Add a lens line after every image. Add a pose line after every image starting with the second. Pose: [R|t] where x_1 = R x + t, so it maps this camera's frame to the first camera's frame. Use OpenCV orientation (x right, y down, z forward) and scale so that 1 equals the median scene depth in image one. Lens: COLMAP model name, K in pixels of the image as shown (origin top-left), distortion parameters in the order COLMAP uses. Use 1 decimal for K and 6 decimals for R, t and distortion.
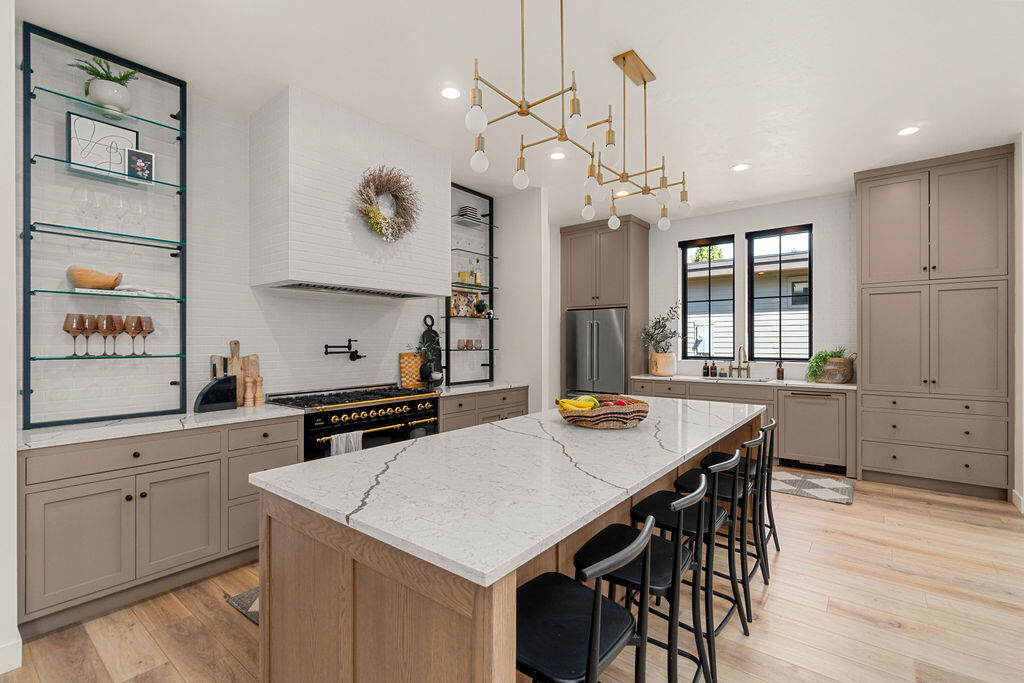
lens RADIAL K [[443.9, 0, 516.8], [0, 443.9, 339.8], [0, 0, 1]] dist [0.001427, -0.000275]
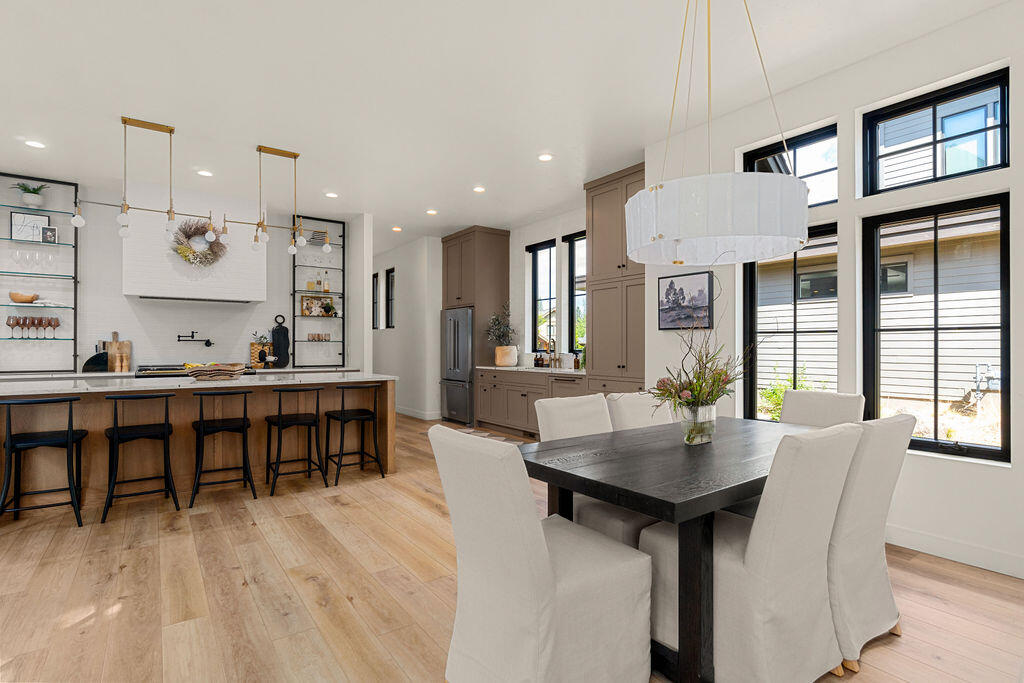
lens RADIAL K [[487.1, 0, 512.0], [0, 487.1, 341.5], [0, 0, 1]] dist [-0.002725, -0.000369]
pose [[0.963379, -0.000926, -0.268141, 0.971402], [-0.000678, 0.999982, -0.005888, 0.036612], [0.268142, 0.005854, 0.963362, -0.263357]]
